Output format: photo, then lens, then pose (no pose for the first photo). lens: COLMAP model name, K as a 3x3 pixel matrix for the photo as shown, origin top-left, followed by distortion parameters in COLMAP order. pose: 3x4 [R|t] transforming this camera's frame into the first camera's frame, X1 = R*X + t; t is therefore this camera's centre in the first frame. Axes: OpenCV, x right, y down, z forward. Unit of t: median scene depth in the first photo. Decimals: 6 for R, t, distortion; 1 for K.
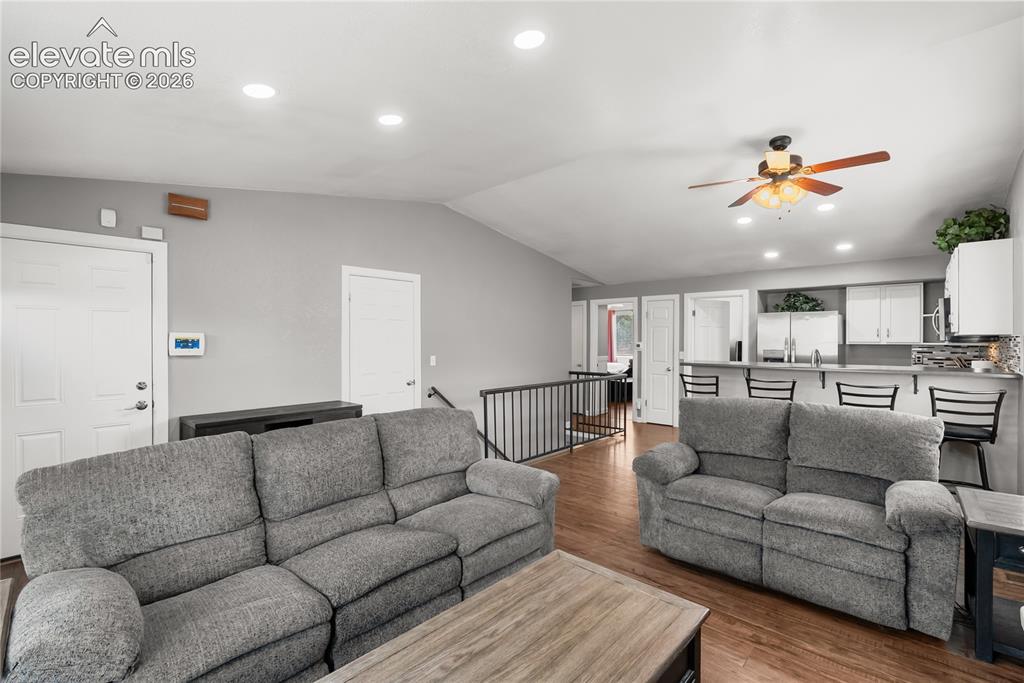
lens RADIAL K [[452.0, 0, 510.6], [0, 452.0, 342.0], [0, 0, 1]] dist [-0.008097, 0.000736]
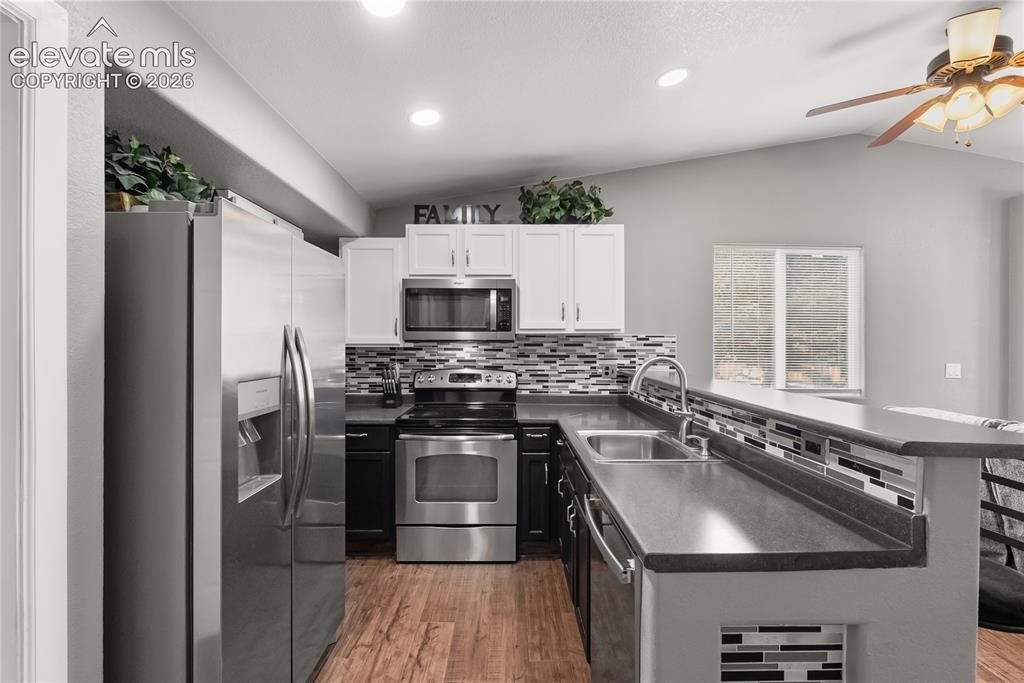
lens RADIAL K [[452.0, 0, 516.4], [0, 452.0, 343.7], [0, 0, 1]] dist [-0.008097, 0.000736]
pose [[-0.686325, -0.003917, 0.727284, 0.337521], [0.001550, 0.999975, 0.006848, -0.001459], [-0.727293, 0.005828, -0.686302, 1.108699]]
